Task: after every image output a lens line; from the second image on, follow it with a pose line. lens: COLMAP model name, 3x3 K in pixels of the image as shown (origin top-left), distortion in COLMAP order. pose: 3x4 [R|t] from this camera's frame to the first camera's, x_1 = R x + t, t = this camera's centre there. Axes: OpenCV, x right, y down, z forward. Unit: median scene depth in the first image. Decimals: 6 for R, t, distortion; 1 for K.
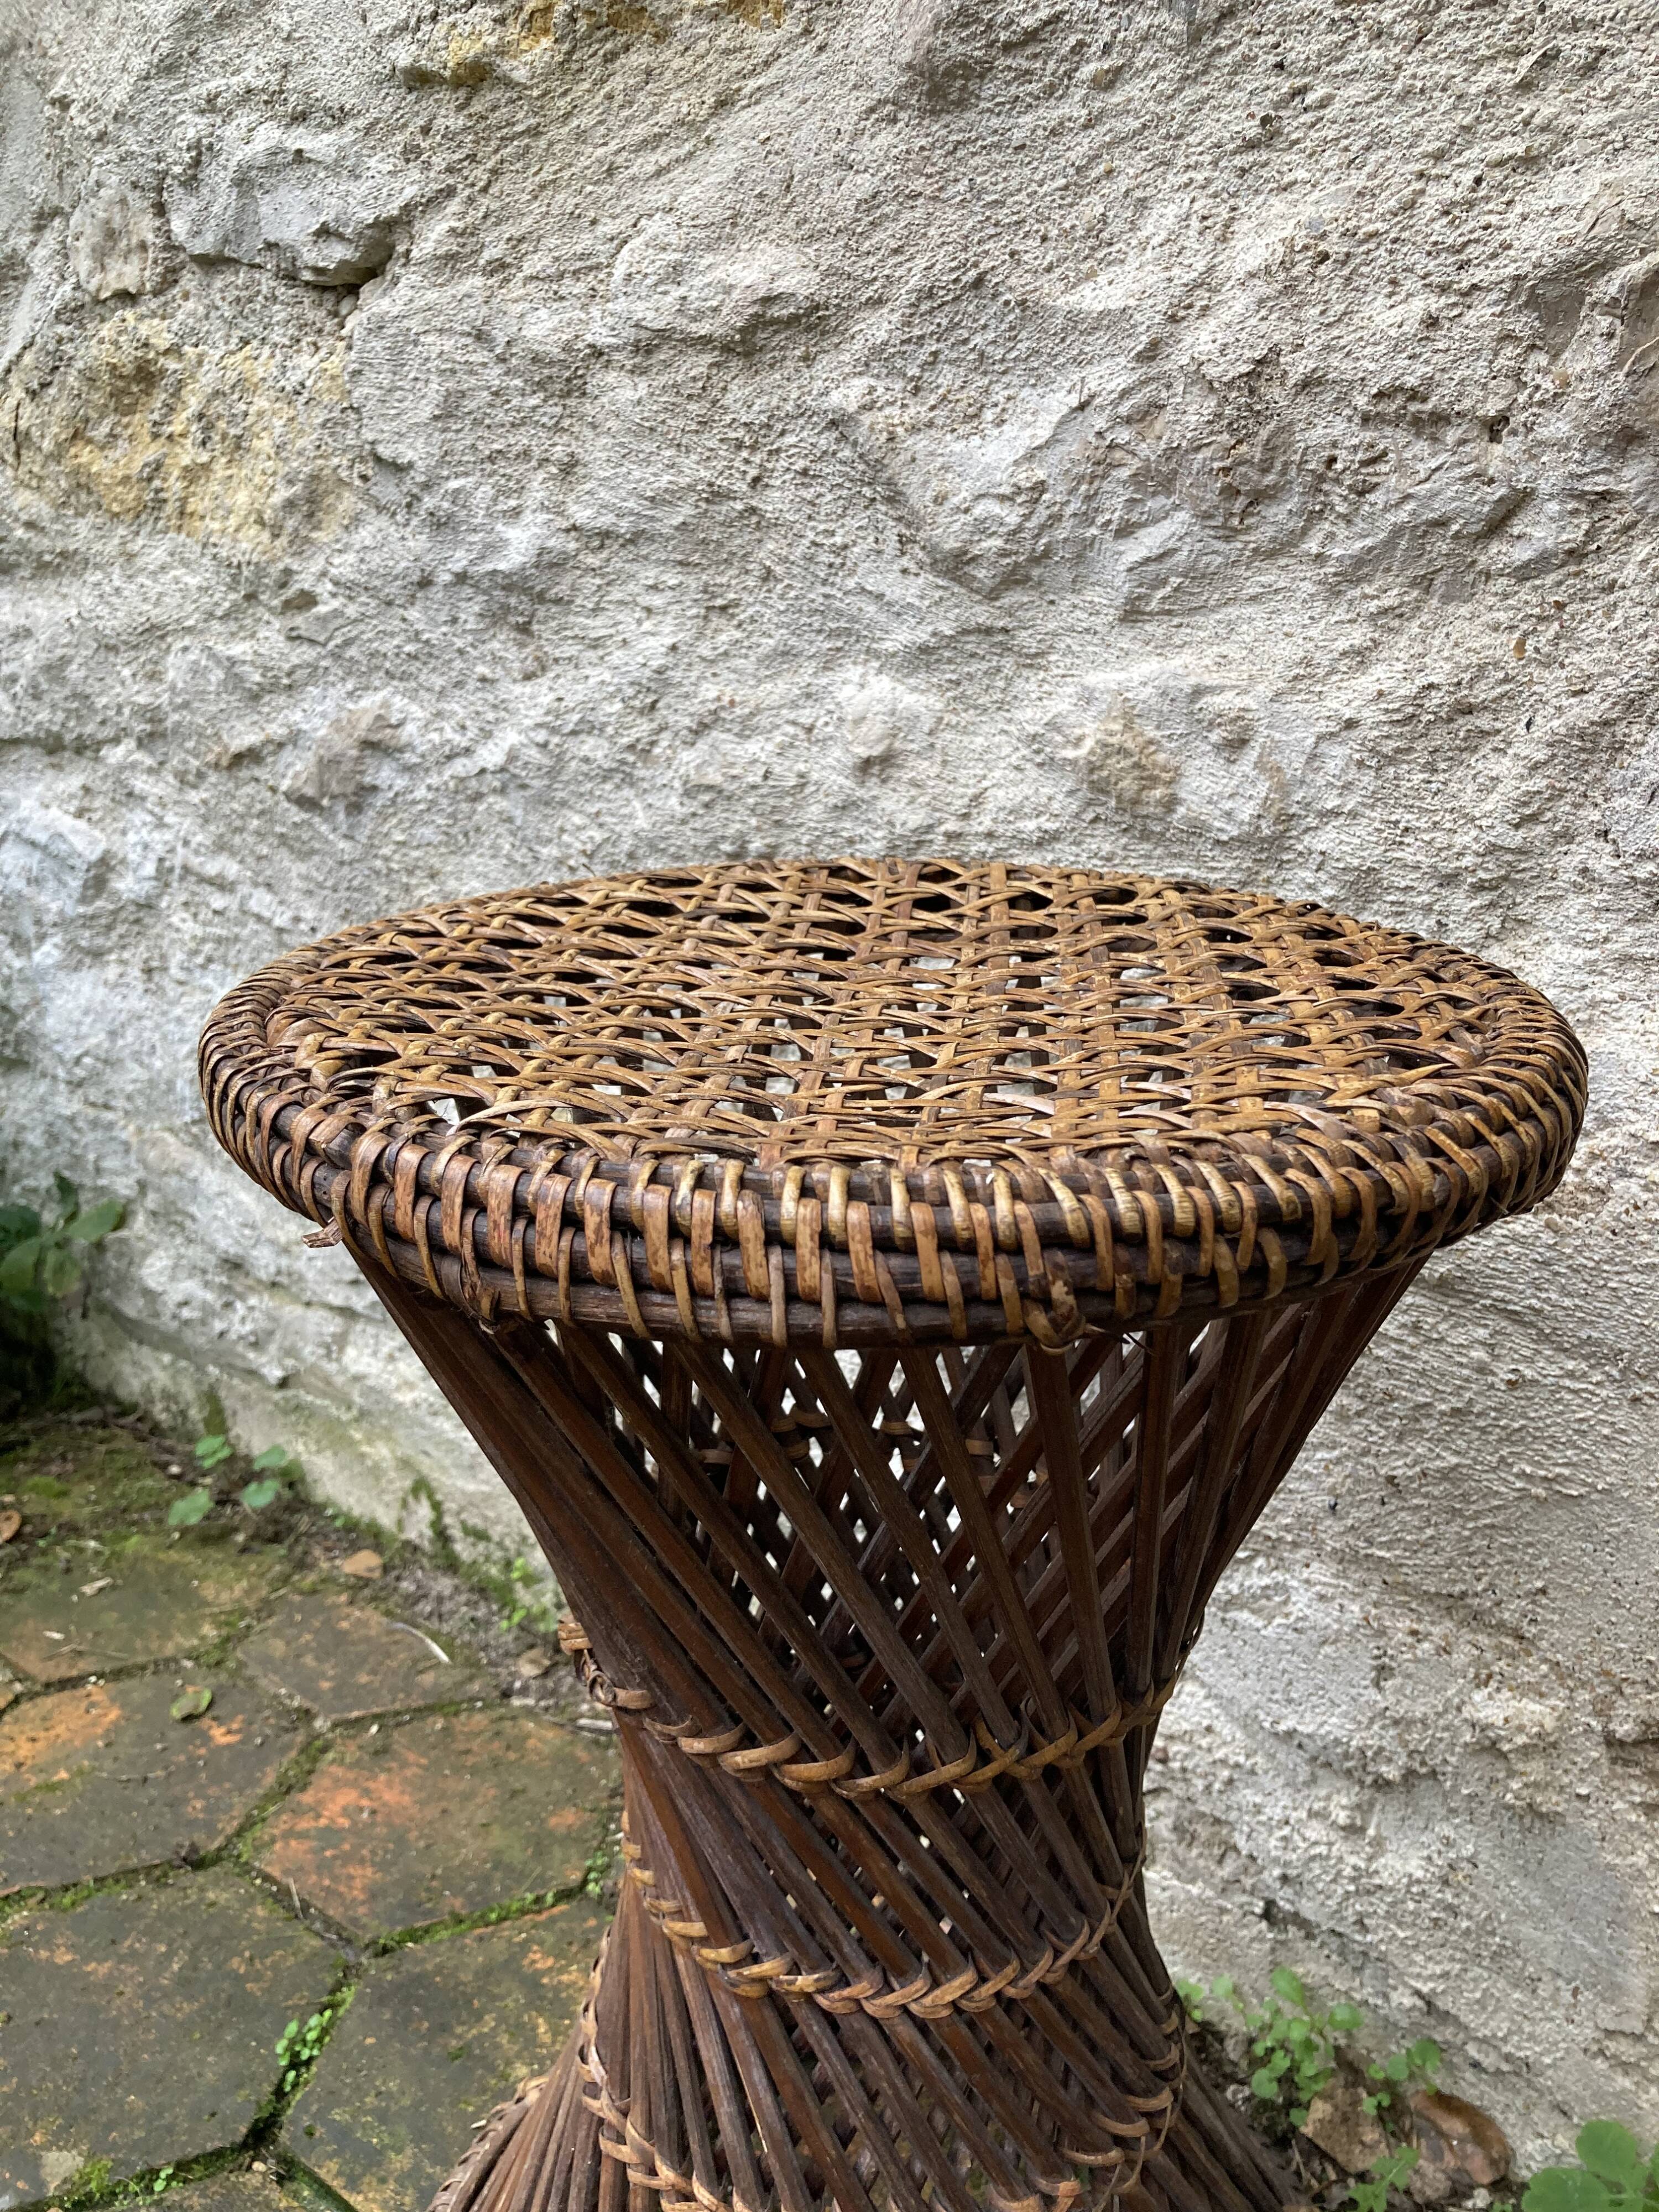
lens RADIAL K [[1849.0, 0, 846.1], [0, 1849.0, 1130.2], [0, 0, 1]] dist [0.021434, -0.054448]
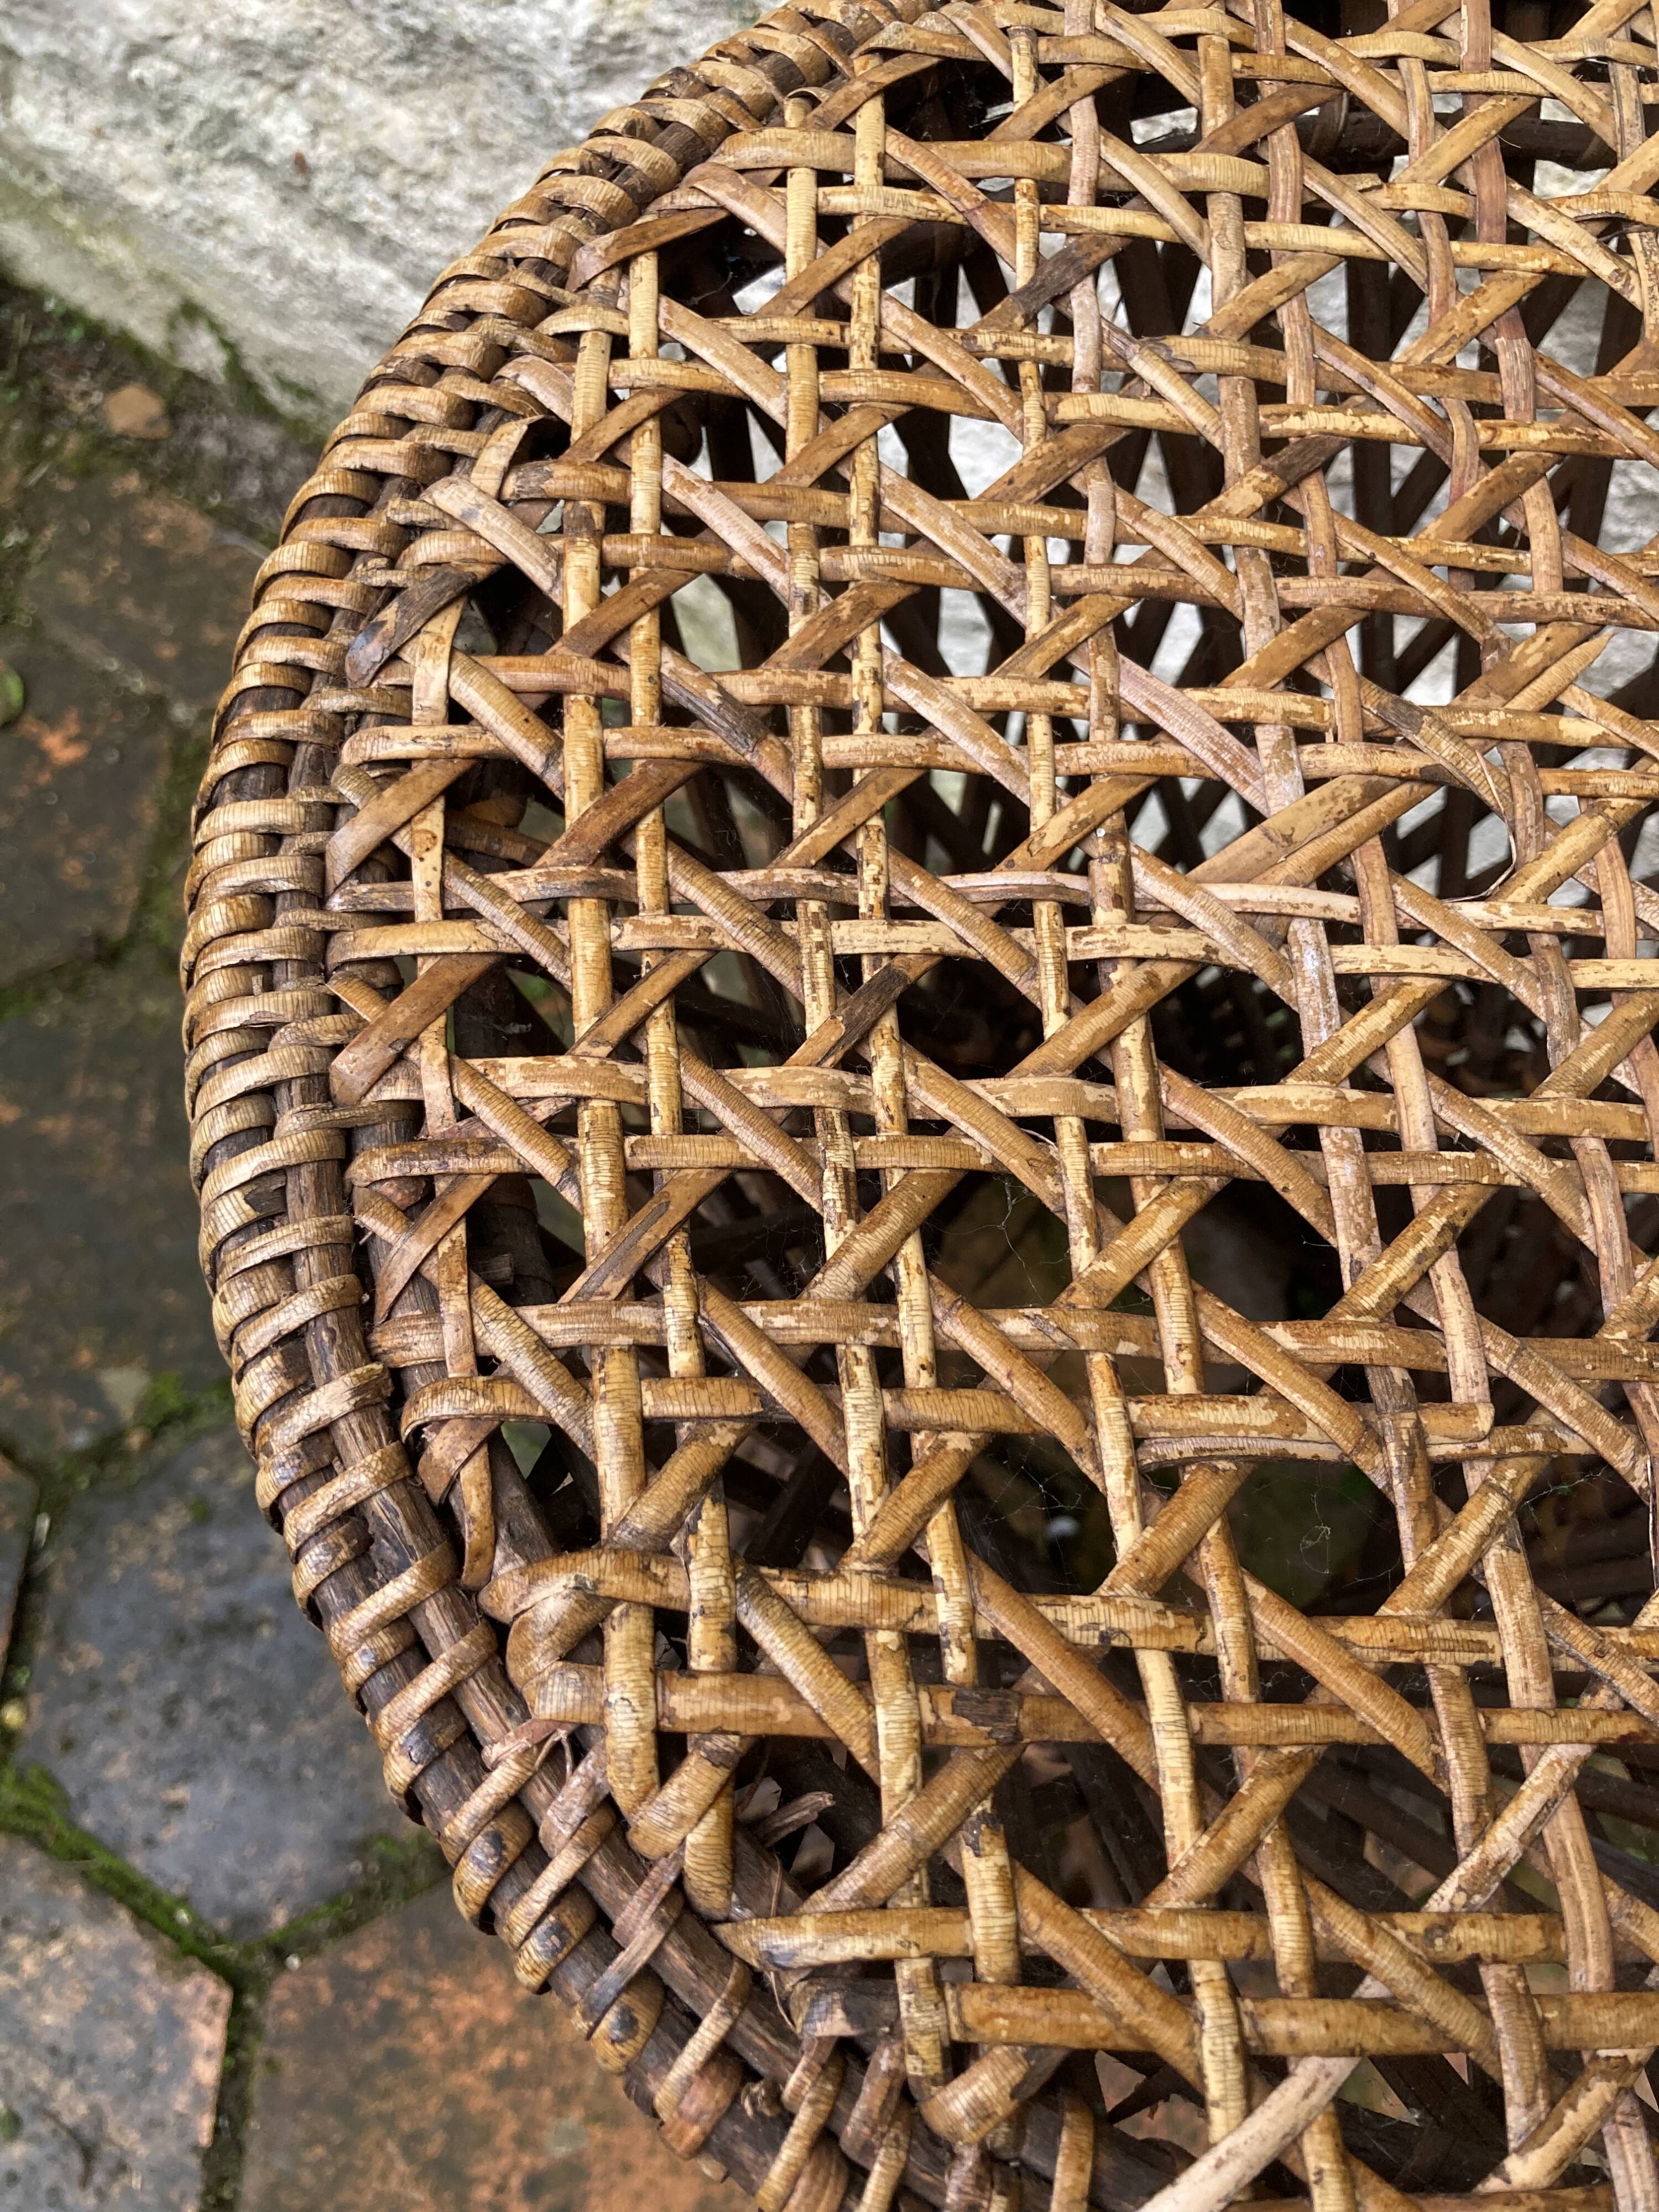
lens RADIAL K [[1863.6, 0, 829.5], [0, 1863.6, 1106.0], [0, 0, 1]] dist [0.006235, -0.009759]
pose [[0.988553, -0.111883, 0.101218, -0.155868], [-0.009038, 0.625761, 0.779962, -0.266055], [-0.150603, -0.771949, 0.617587, 0.481233]]
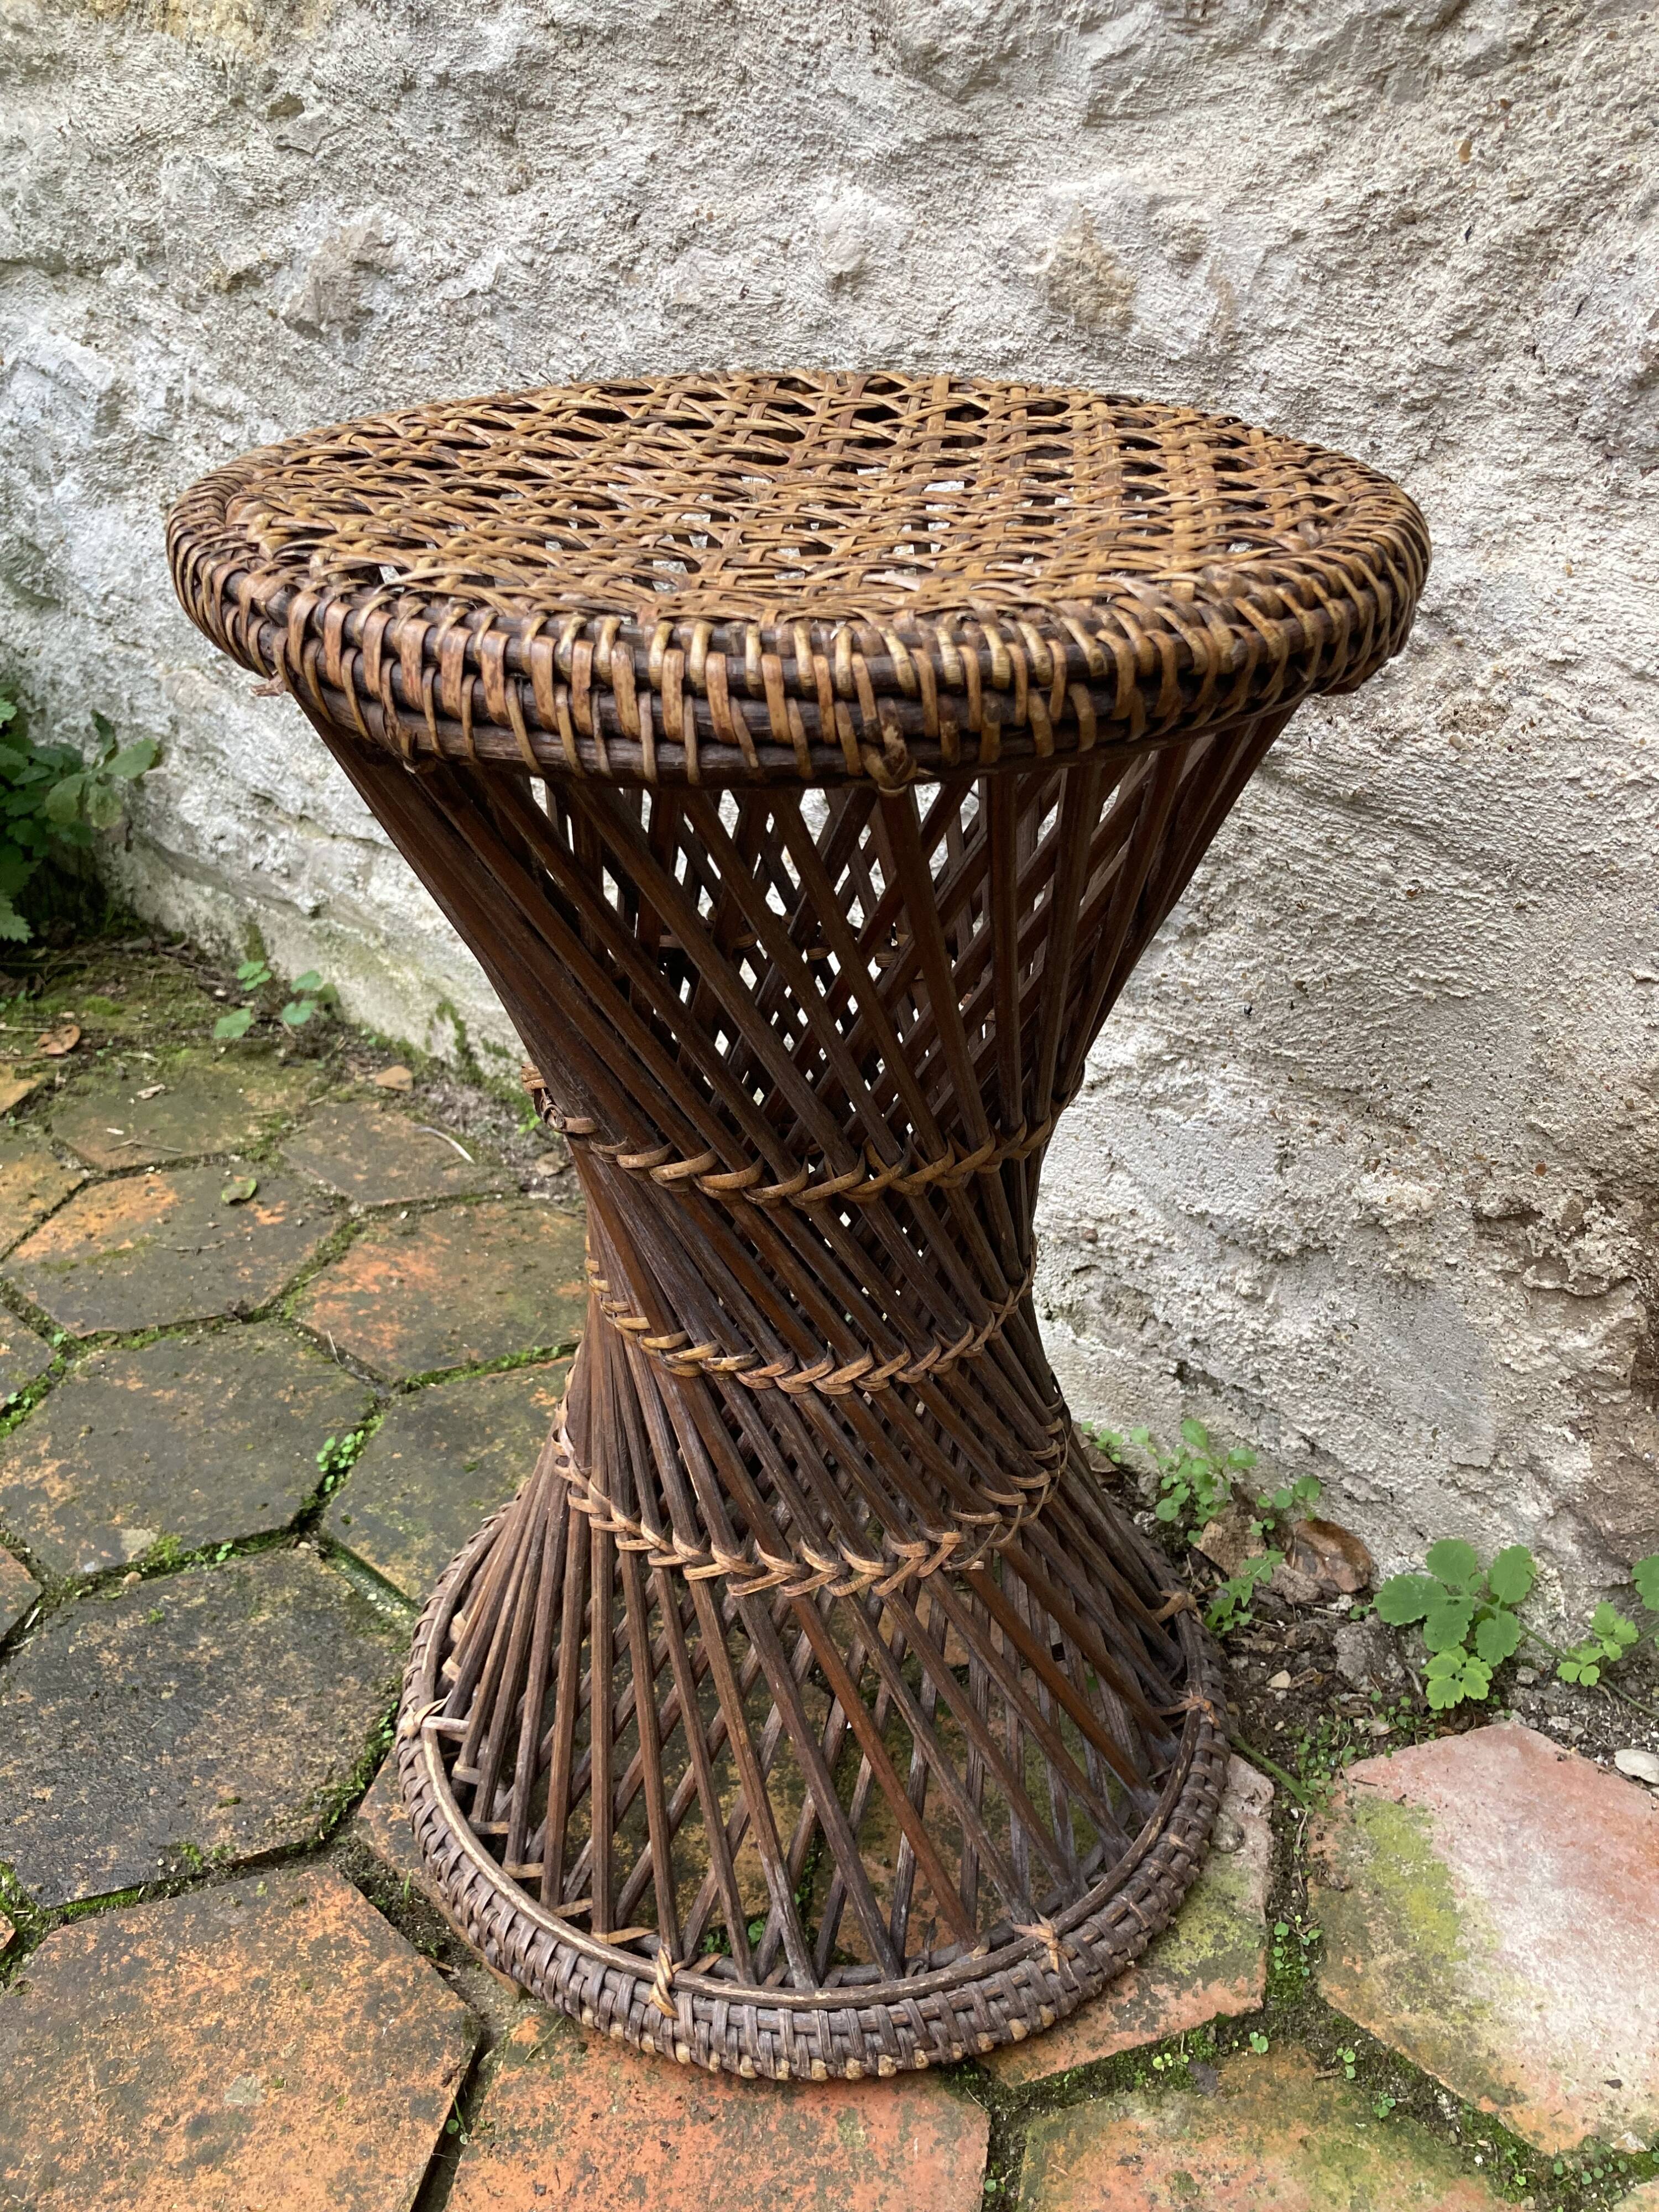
lens RADIAL K [[1844.2, 0, 832.5], [0, 1844.2, 1099.9], [0, 0, 1]] dist [0.014298, 0.005567]
pose [[0.999157, 0.020621, -0.035491, 0.056507], [-0.012878, 0.978476, 0.205956, 0.032978], [0.038975, -0.205326, 0.977917, -0.083854]]
